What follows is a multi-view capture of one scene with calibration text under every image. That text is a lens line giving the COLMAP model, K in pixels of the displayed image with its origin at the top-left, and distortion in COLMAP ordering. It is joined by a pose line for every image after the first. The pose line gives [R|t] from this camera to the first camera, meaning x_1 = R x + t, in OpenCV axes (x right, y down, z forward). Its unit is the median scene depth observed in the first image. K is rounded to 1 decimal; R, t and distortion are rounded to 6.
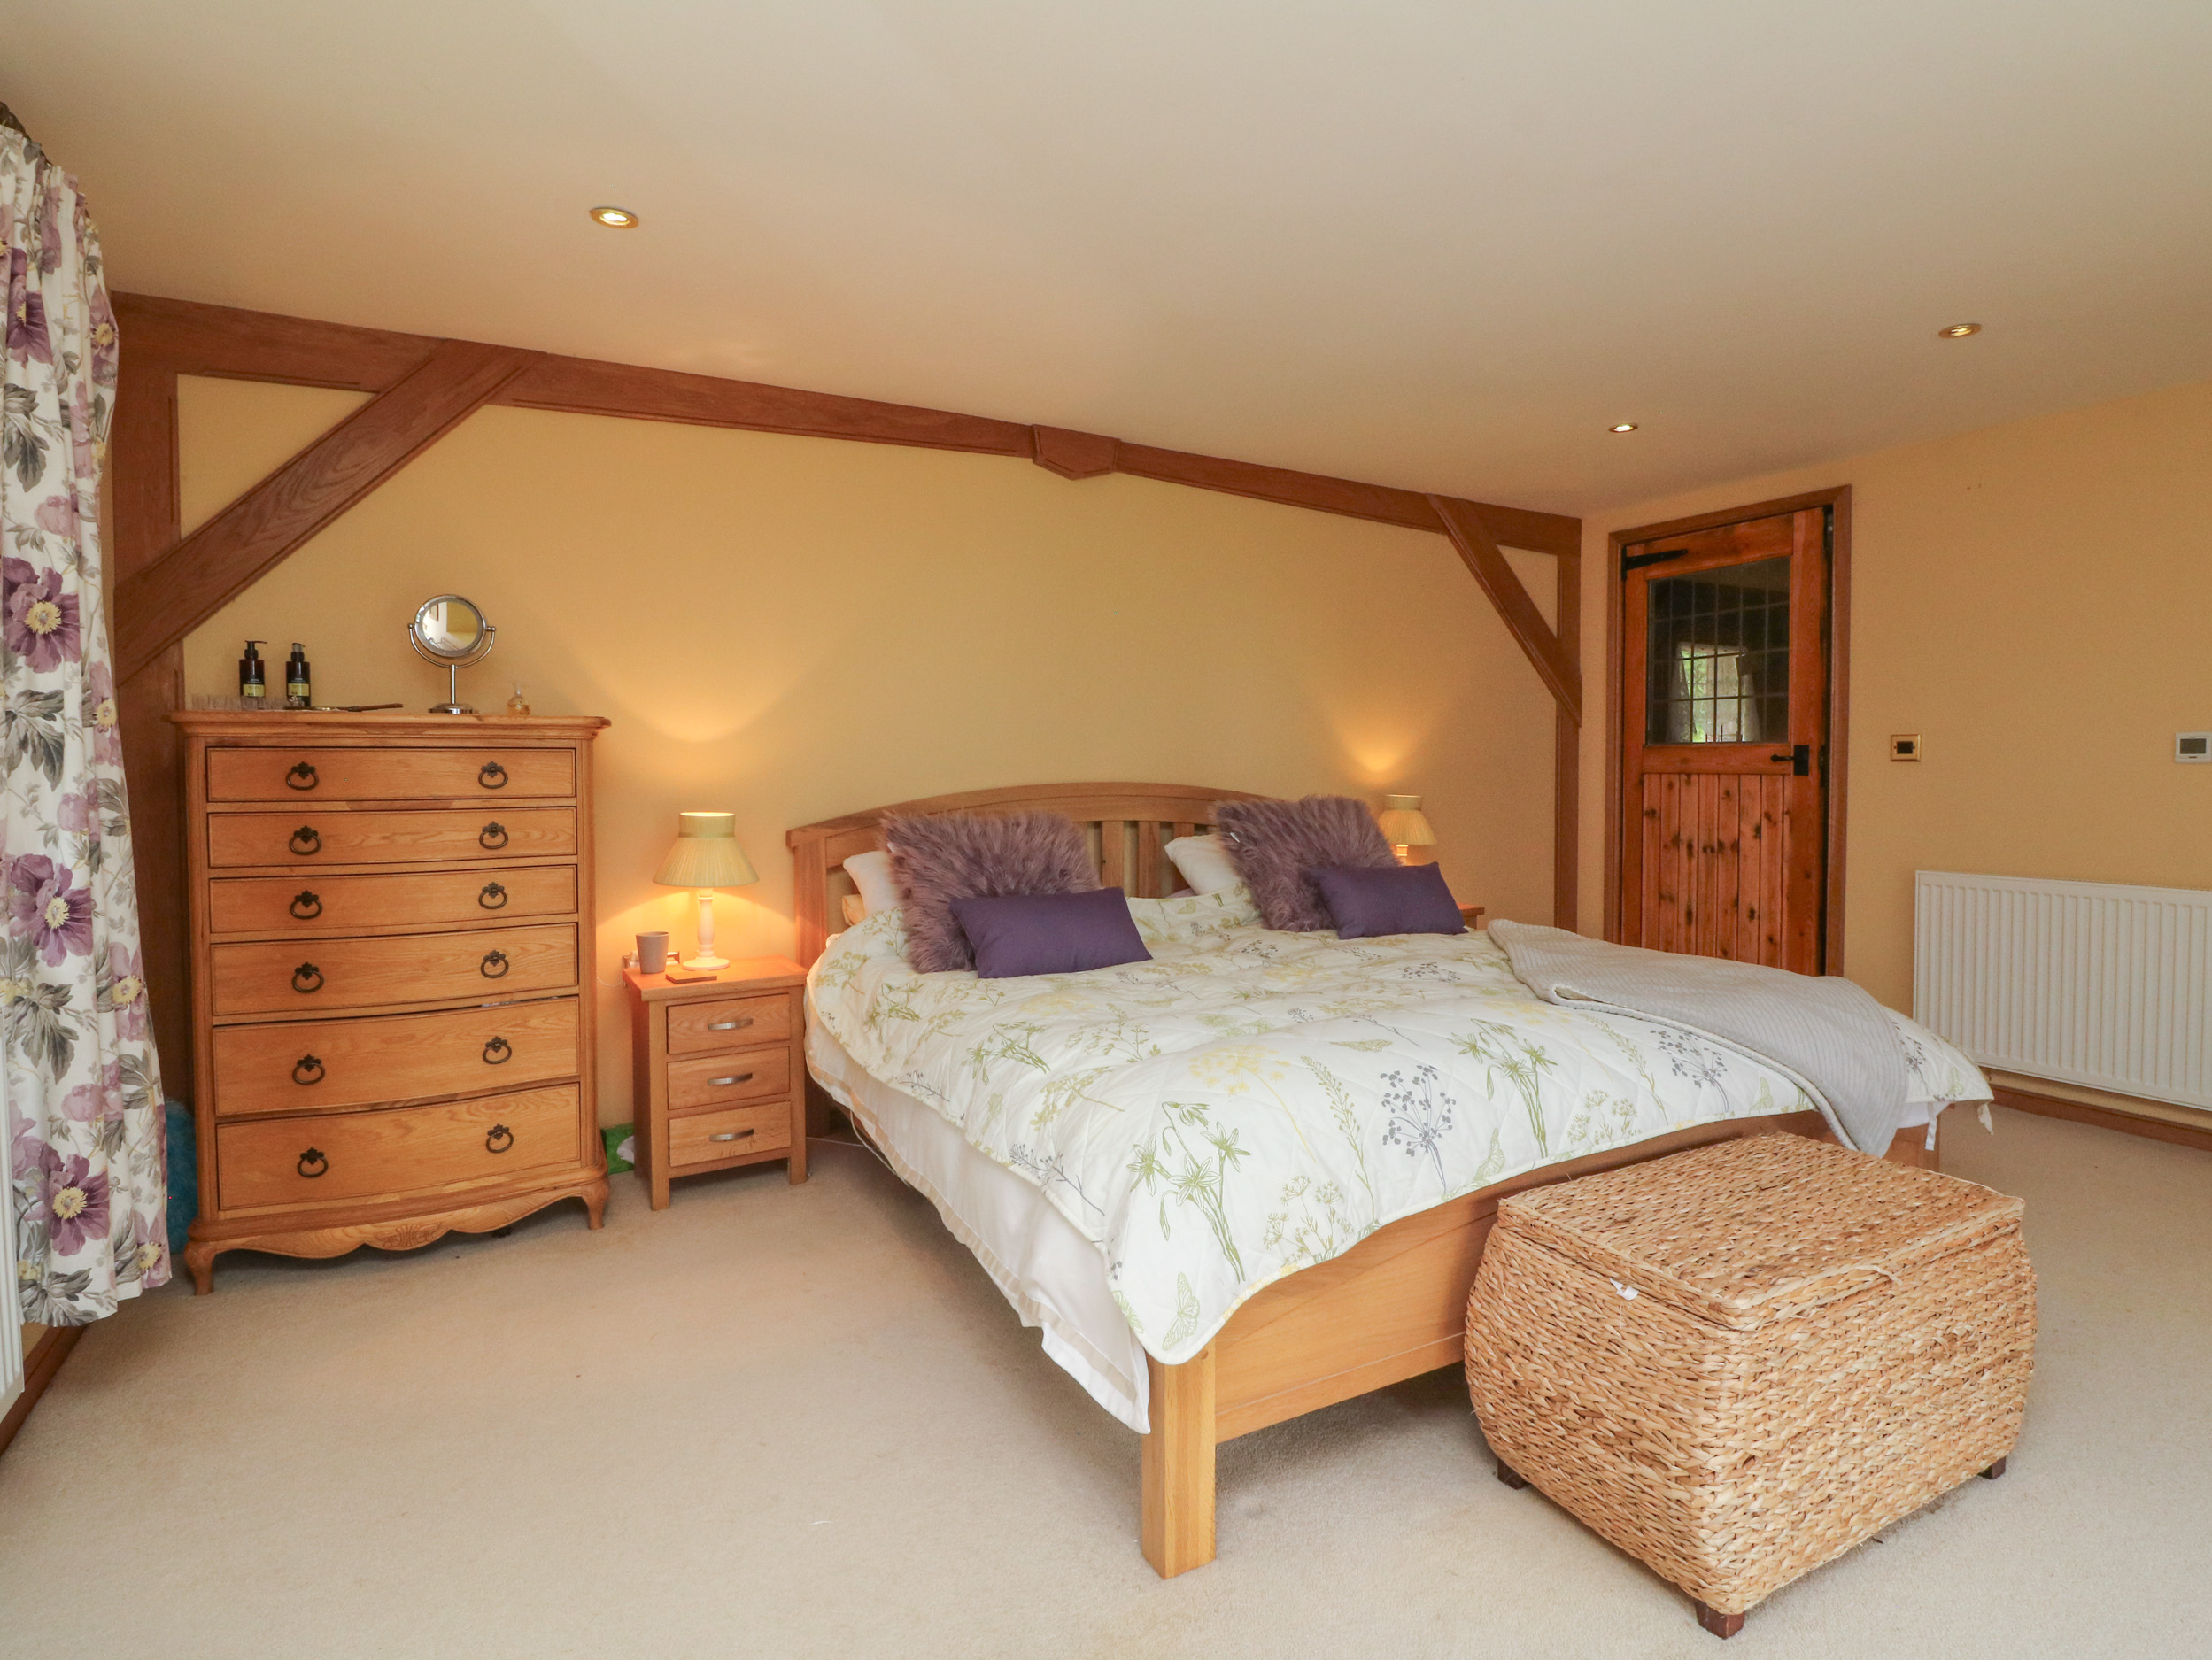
lens RADIAL K [[1251.5, 0, 1108.5], [0, 1251.5, 806.9], [0, 0, 1]] dist [0.000922, -0.000055]
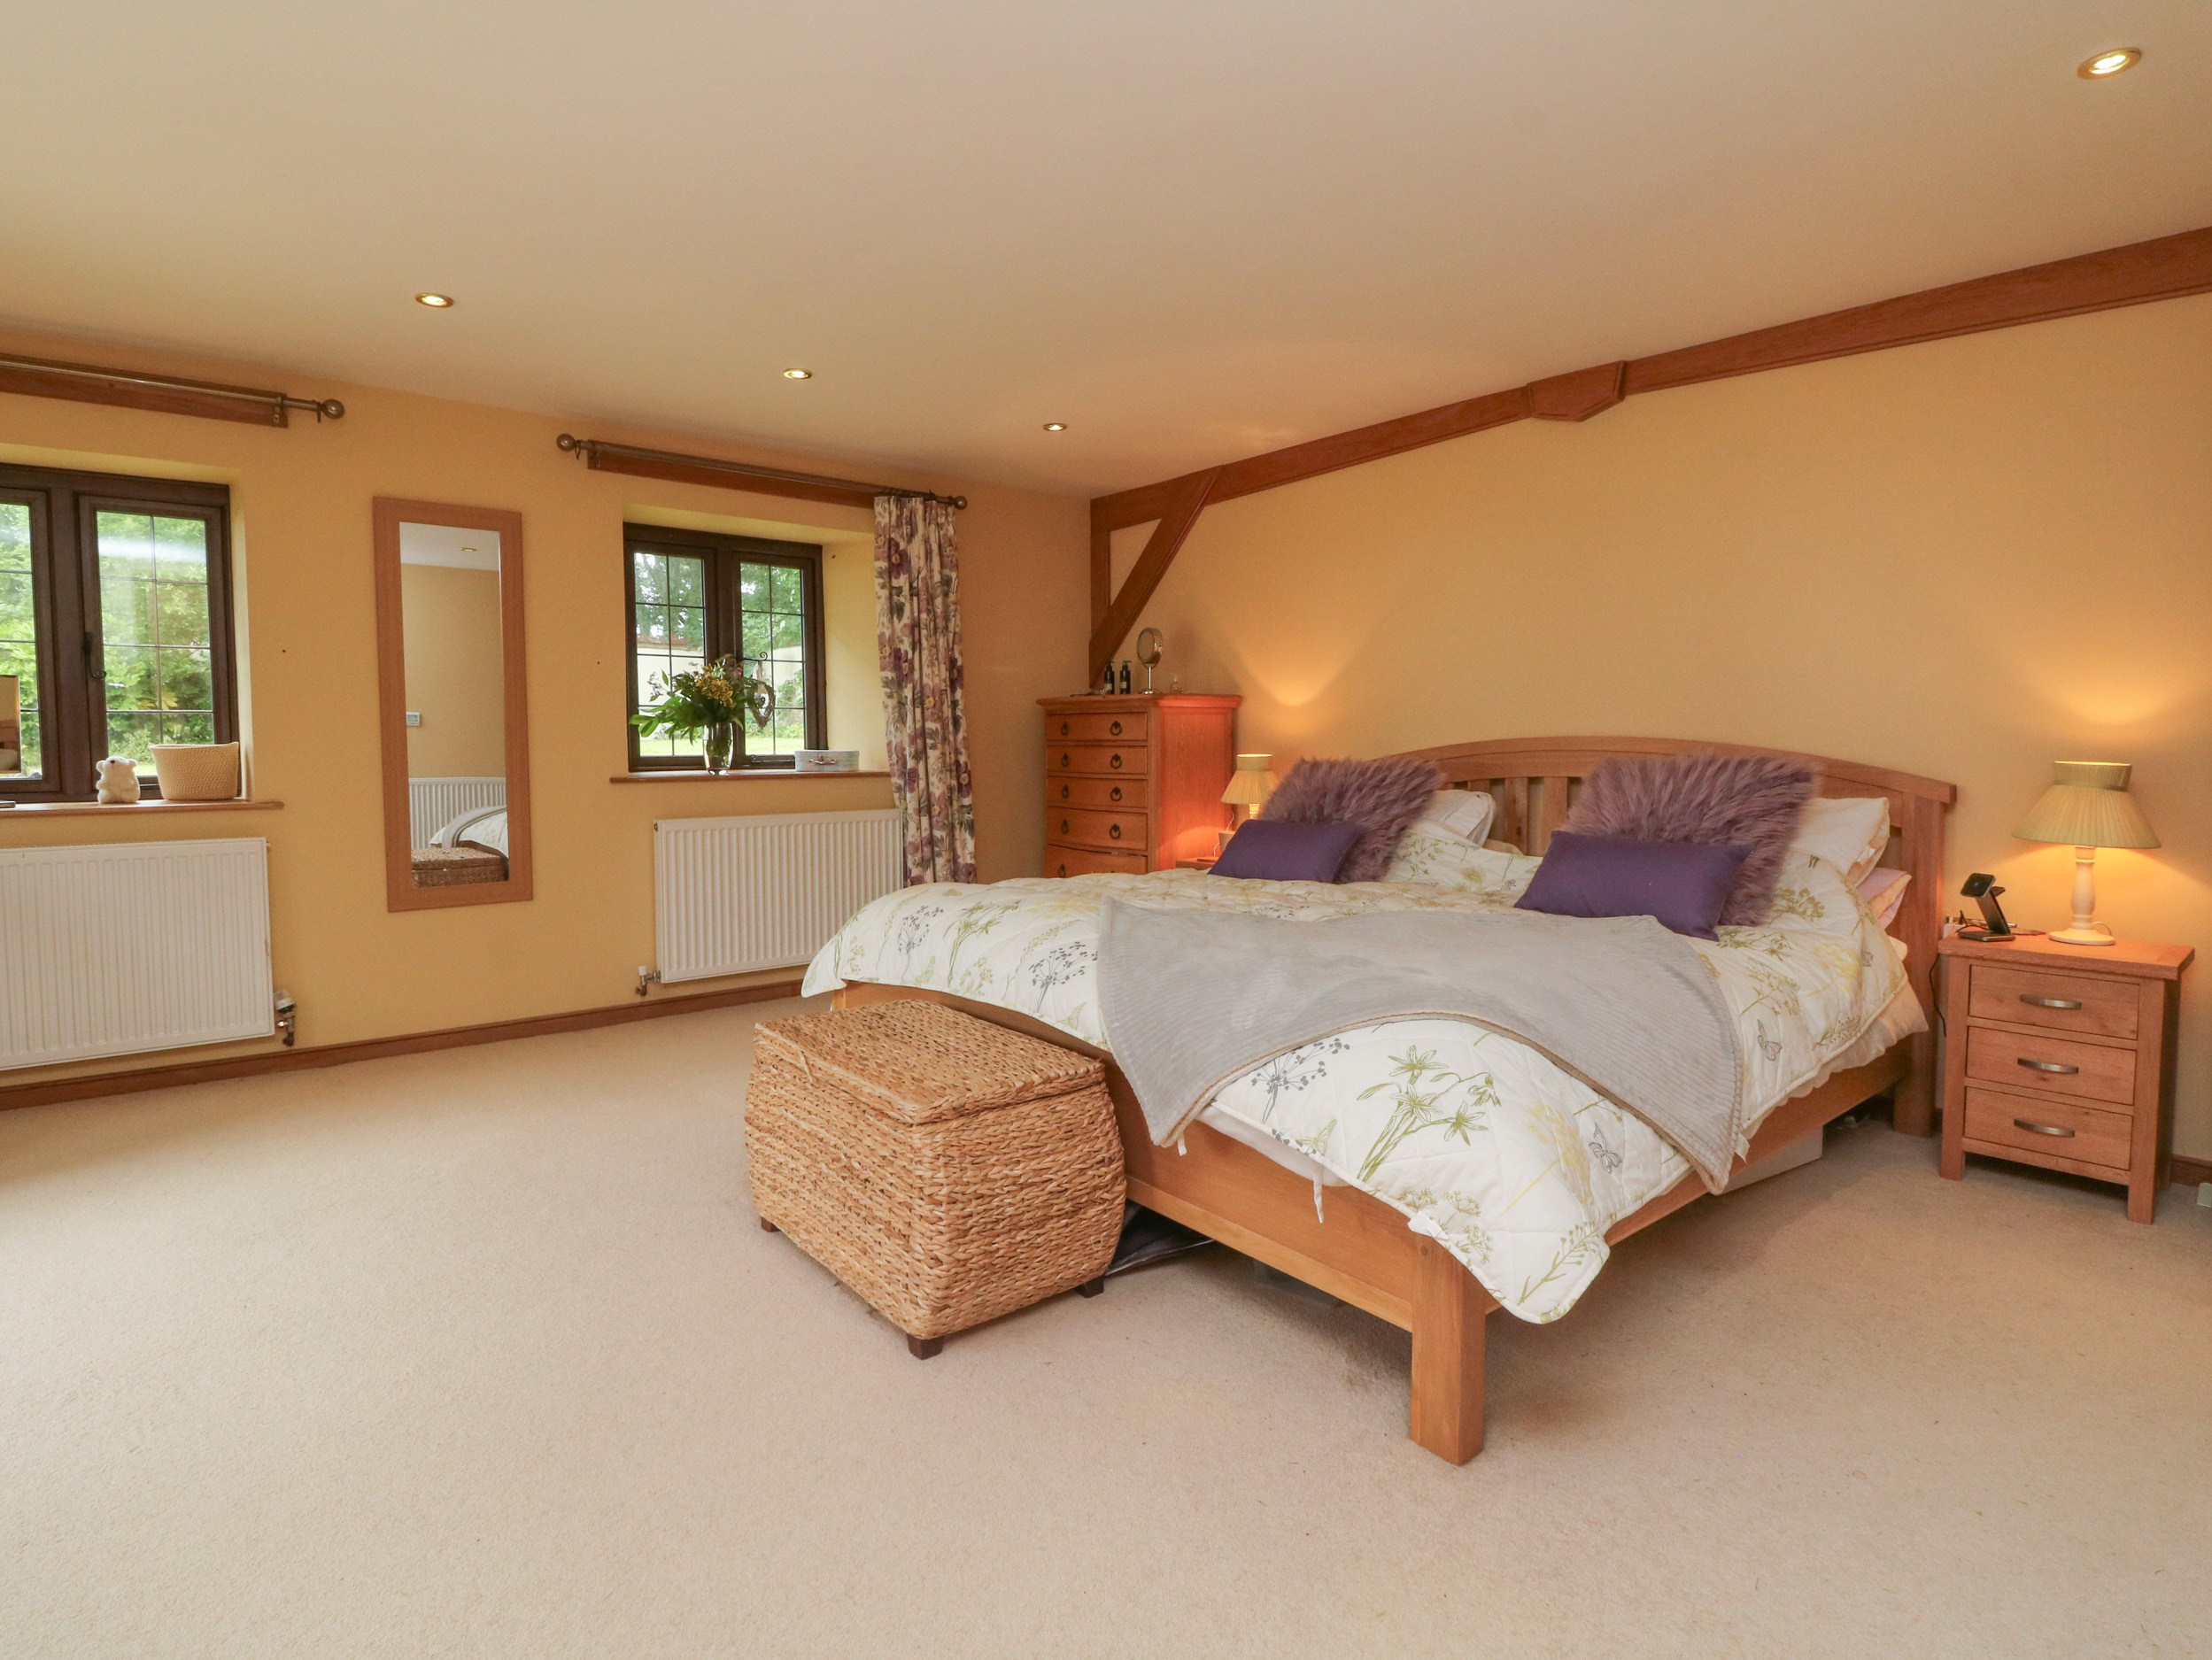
lens RADIAL K [[1165.5, 0, 1109.6], [0, 1165.5, 803.4], [0, 0, 1]] dist [0.000689, -0.012838]
pose [[0.194817, 0.054240, -0.979339, 1.031064], [-0.012700, 0.998526, 0.052776, -0.004130], [0.980757, 0.002156, 0.195219, 0.570474]]
